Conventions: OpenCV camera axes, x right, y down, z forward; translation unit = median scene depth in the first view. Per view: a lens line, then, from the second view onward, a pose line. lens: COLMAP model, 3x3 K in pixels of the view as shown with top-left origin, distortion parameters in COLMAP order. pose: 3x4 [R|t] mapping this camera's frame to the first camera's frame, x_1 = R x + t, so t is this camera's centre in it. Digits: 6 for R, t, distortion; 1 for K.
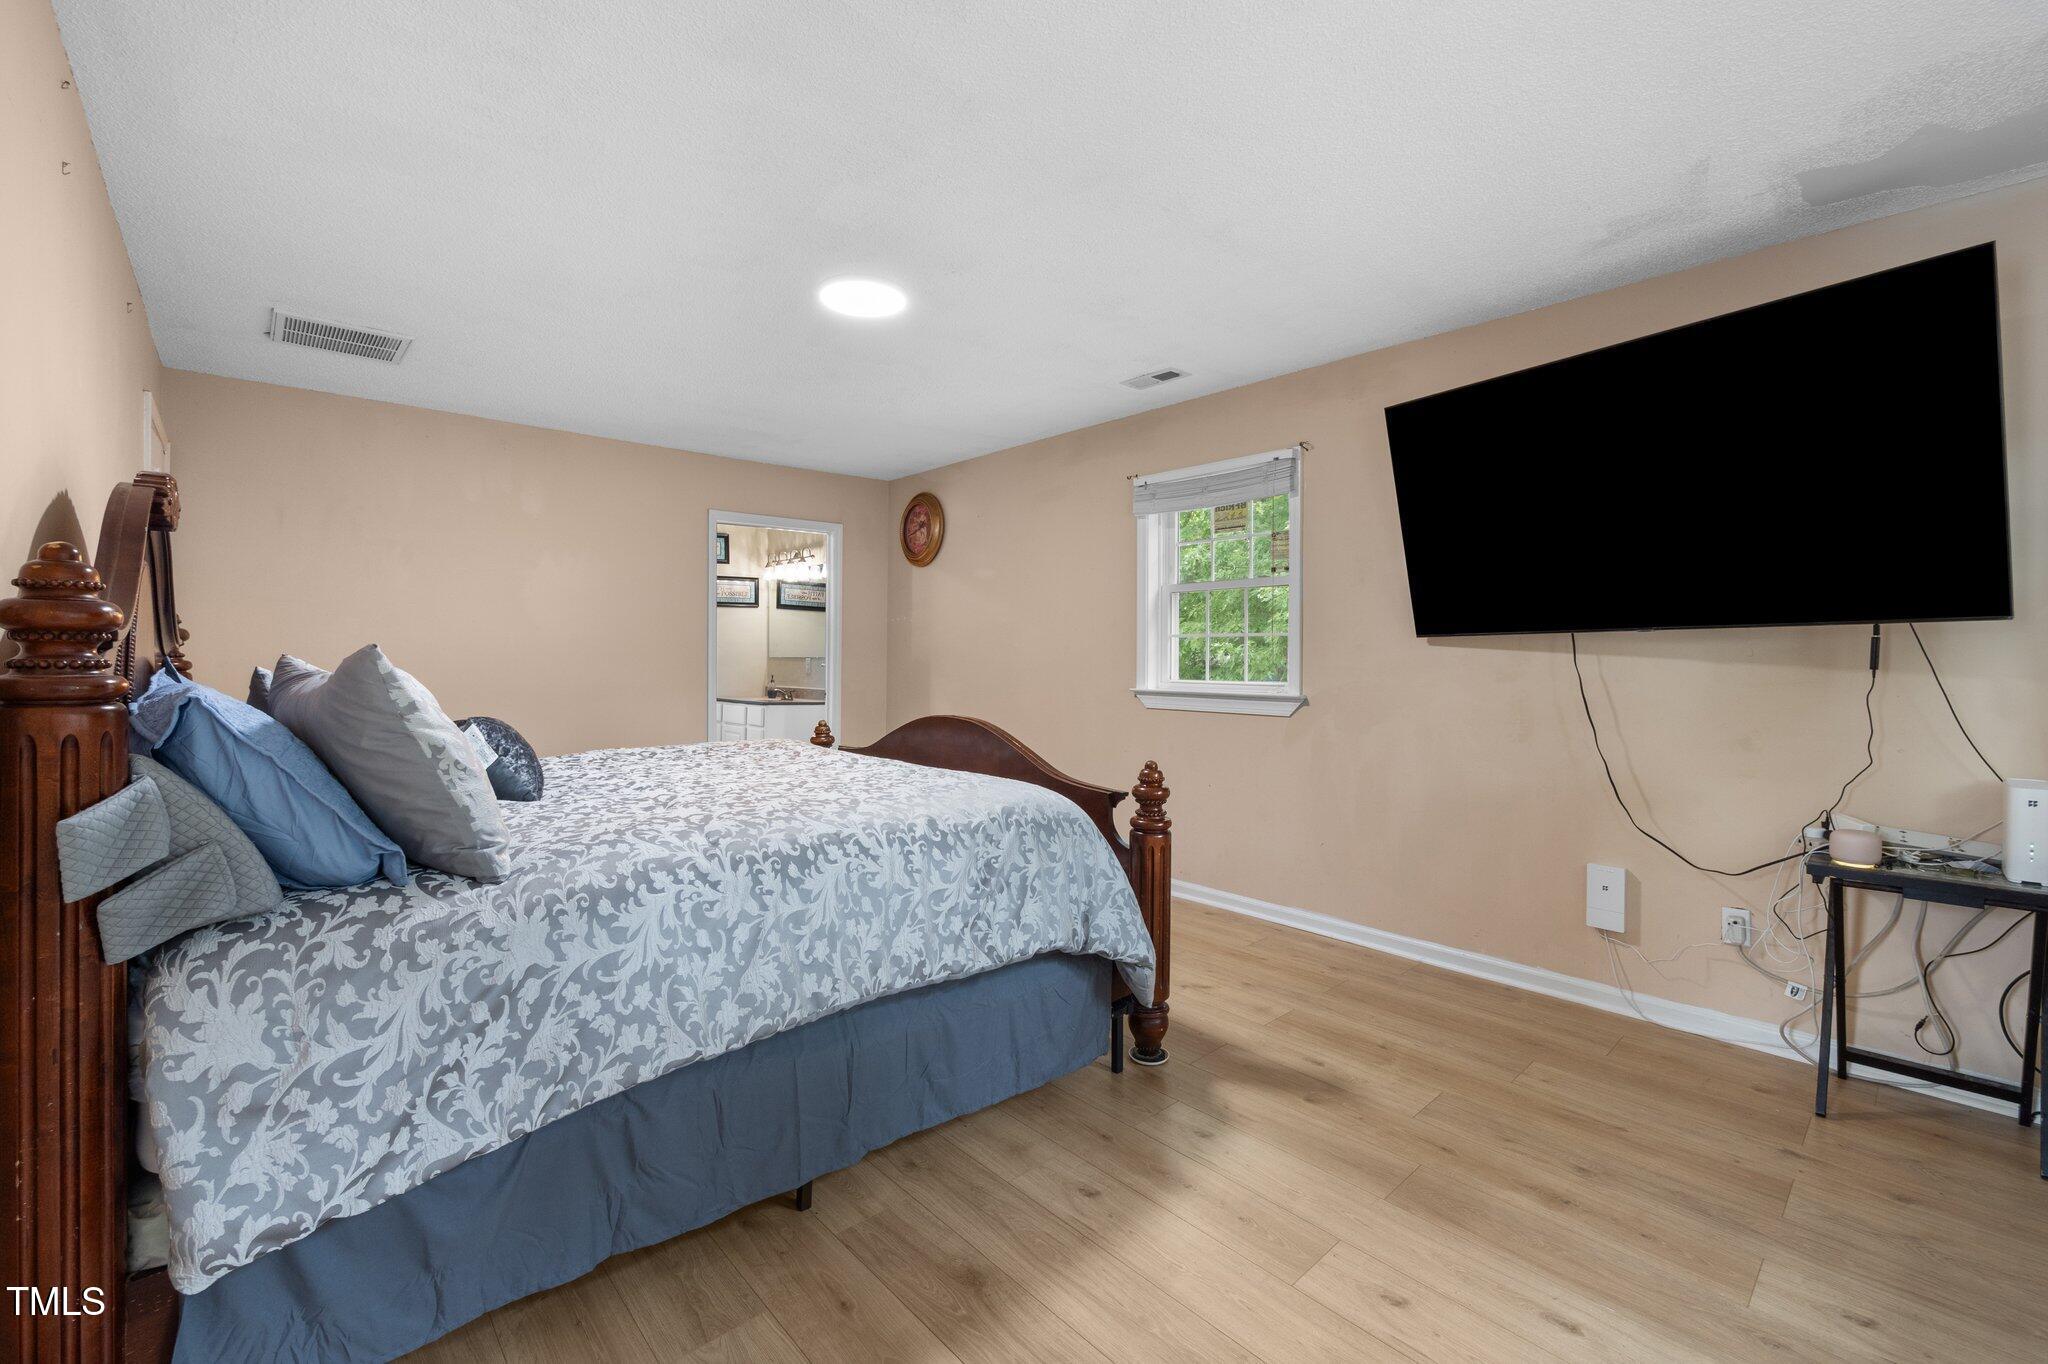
lens RADIAL K [[869.0, 0, 1024.0], [0, 869.0, 682.0], [0, 0, 1]] dist [0.000049, -0.000095]
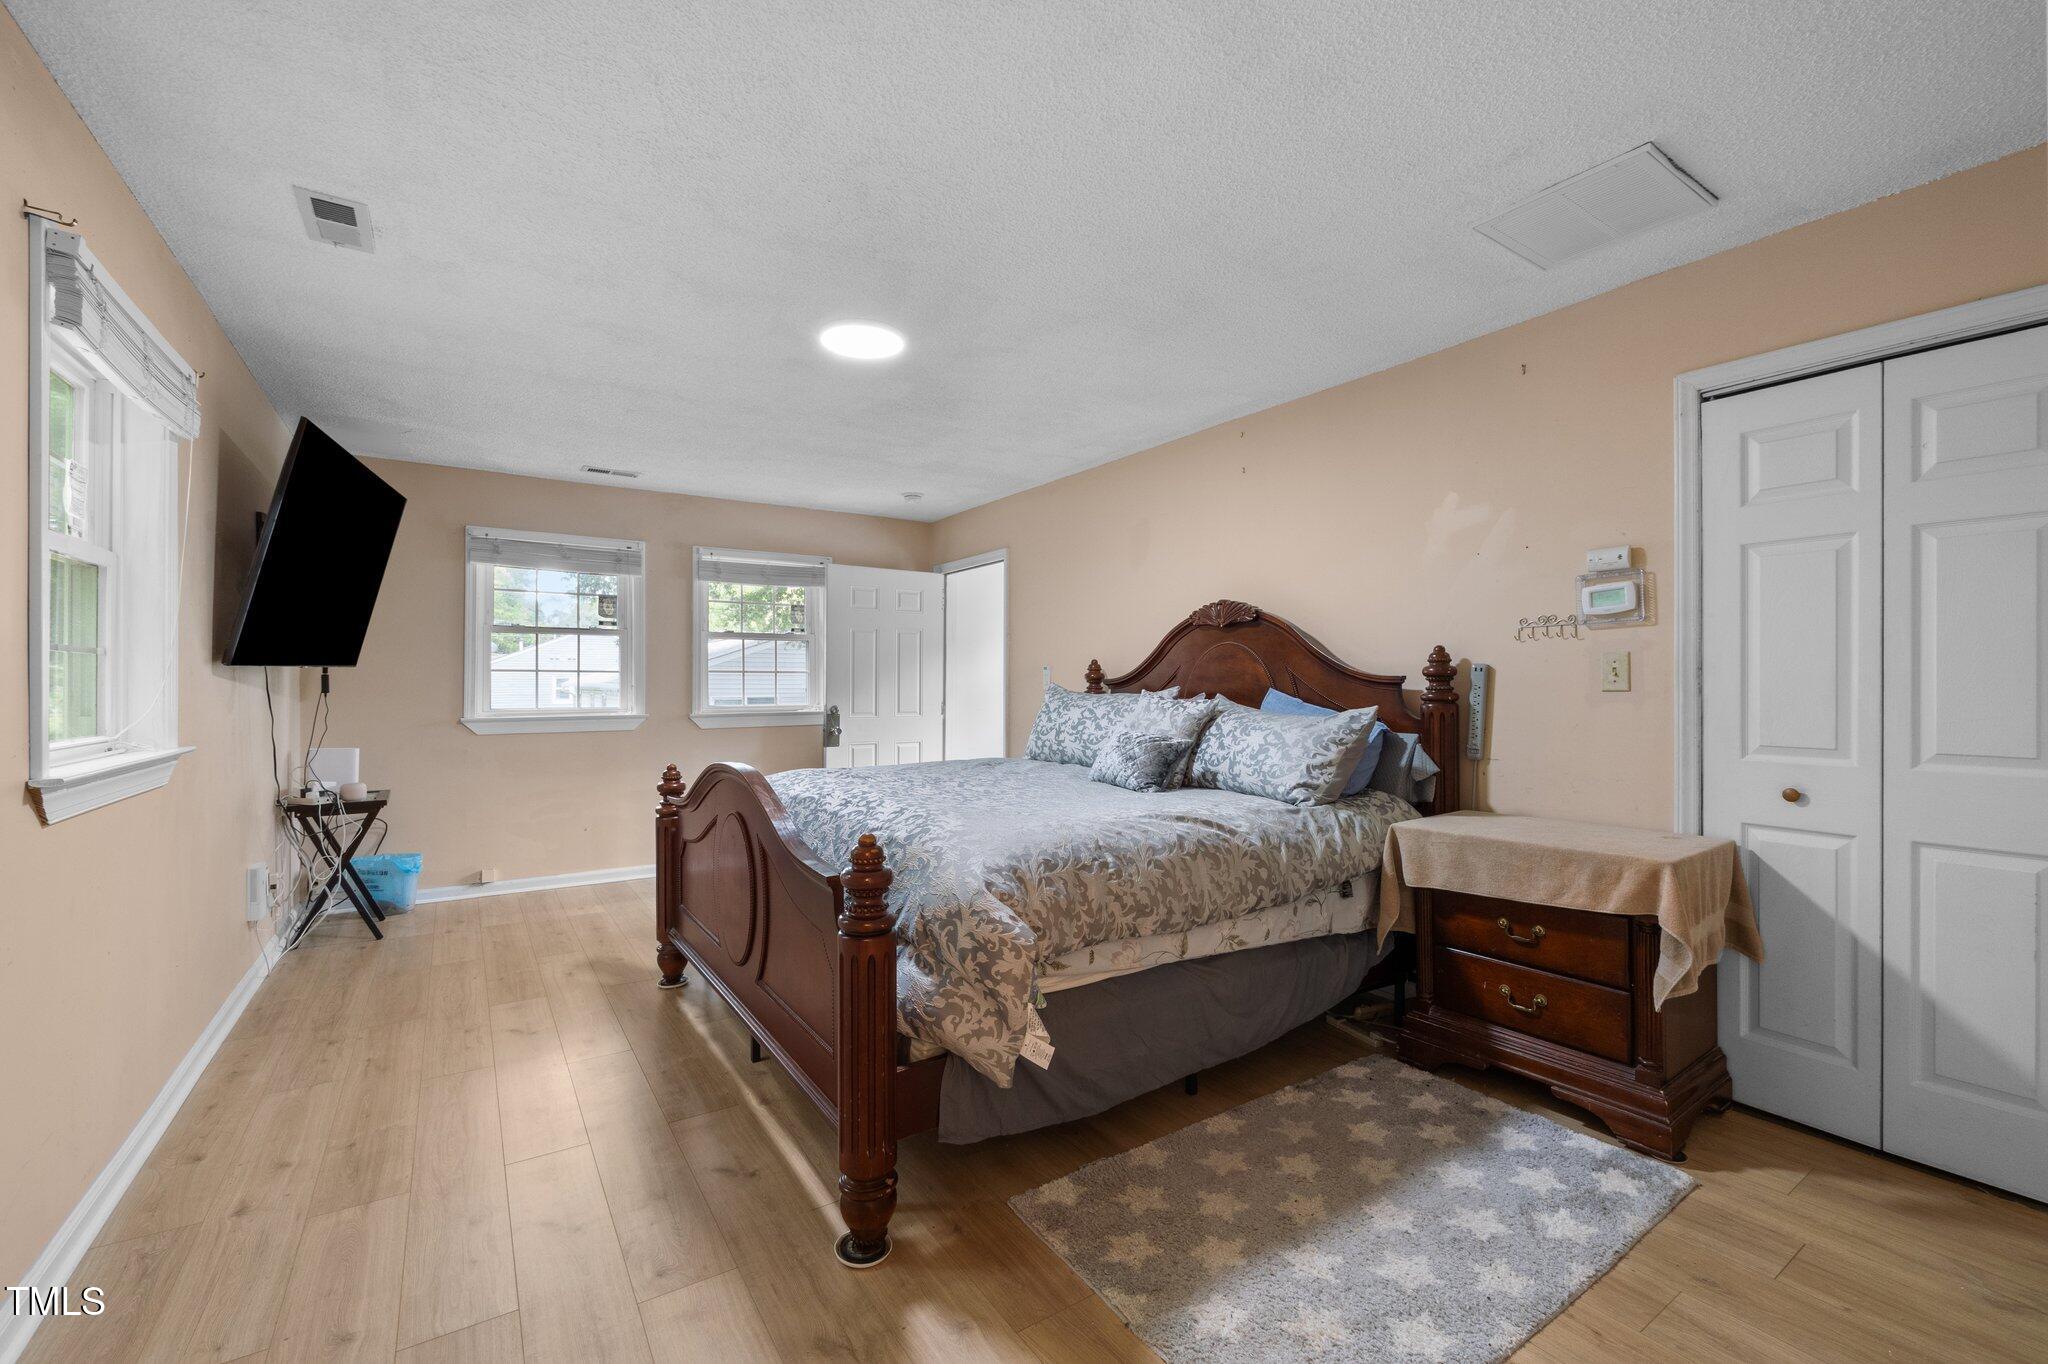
lens RADIAL K [[869.0, 0, 1024.0], [0, 869.0, 682.0], [0, 0, 1]] dist [0.000049, -0.000095]
pose [[-0.989555, 0.001579, 0.144147, -0.526062], [0.005761, 0.999574, 0.028602, -0.062420], [-0.144041, 0.029134, -0.989143, 2.013229]]
